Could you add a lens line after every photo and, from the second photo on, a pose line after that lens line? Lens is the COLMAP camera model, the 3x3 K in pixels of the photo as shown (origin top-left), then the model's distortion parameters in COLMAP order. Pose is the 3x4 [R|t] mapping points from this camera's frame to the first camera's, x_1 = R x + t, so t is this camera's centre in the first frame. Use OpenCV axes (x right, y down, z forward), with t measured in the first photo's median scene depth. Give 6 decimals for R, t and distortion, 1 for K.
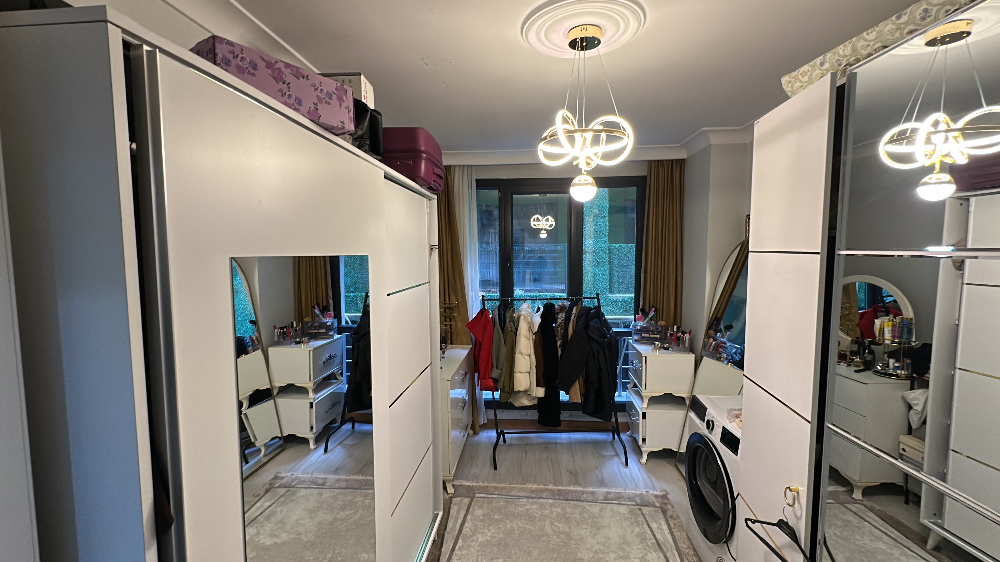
lens RADIAL K [[419.0, 0, 499.1], [0, 419.0, 280.8], [0, 0, 1]] dist [-0.000315, 0.000203]
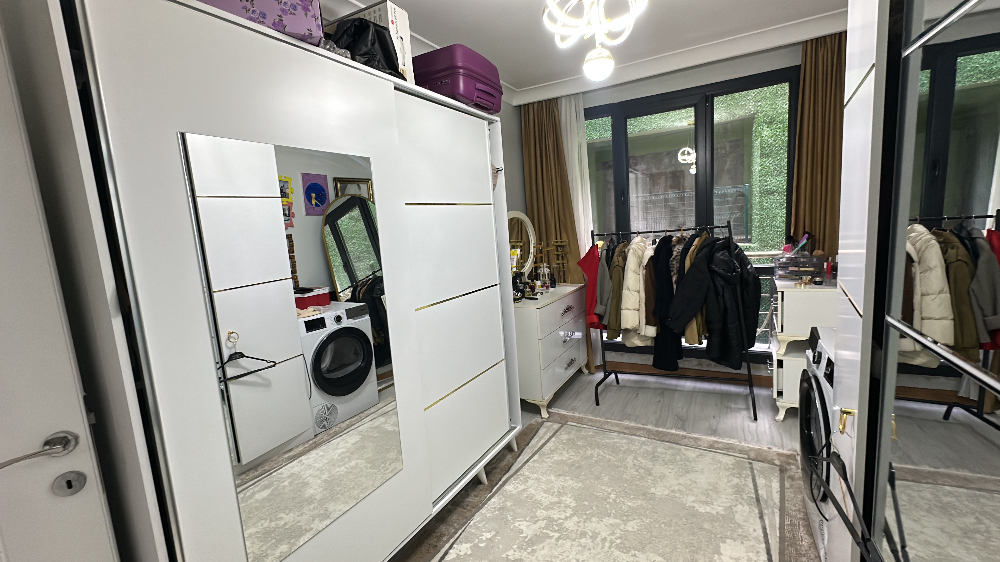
lens RADIAL K [[419.0, 0, 499.1], [0, 419.0, 280.8], [0, 0, 1]] dist [-0.000315, 0.000203]
pose [[0.906668, -0.002994, -0.421833, 0.234138], [0.036551, 0.996772, 0.071486, 0.098697], [0.420257, -0.080232, 0.903851, 0.050391]]
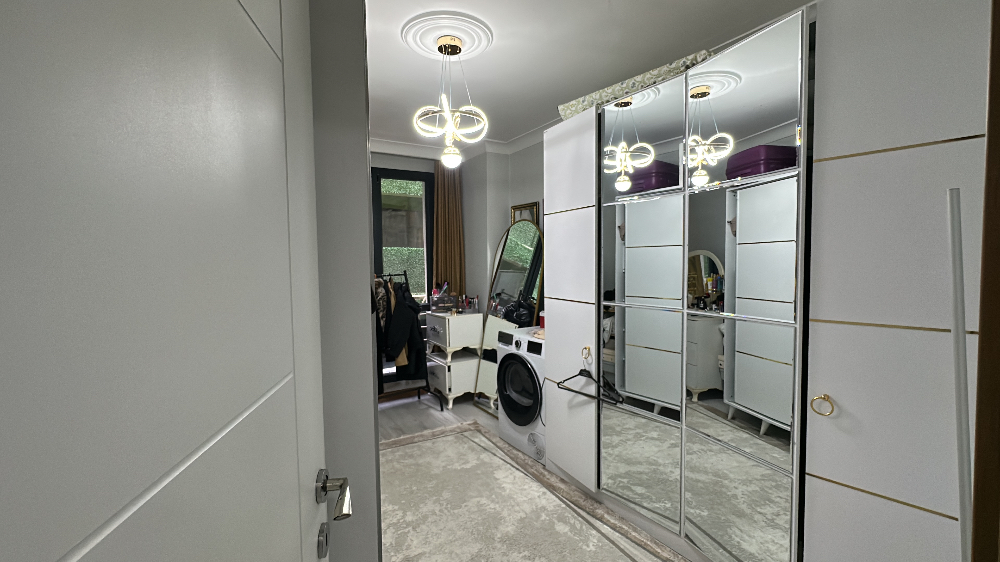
lens RADIAL K [[420.1, 0, 499.0], [0, 420.1, 280.9], [0, 0, 1]] dist [-0.002530, 0.000396]
pose [[0.808836, -0.031679, 0.587180, -0.287396], [0.053643, 0.998359, -0.020030, 0.124048], [-0.585582, 0.047699, 0.809208, -0.085976]]
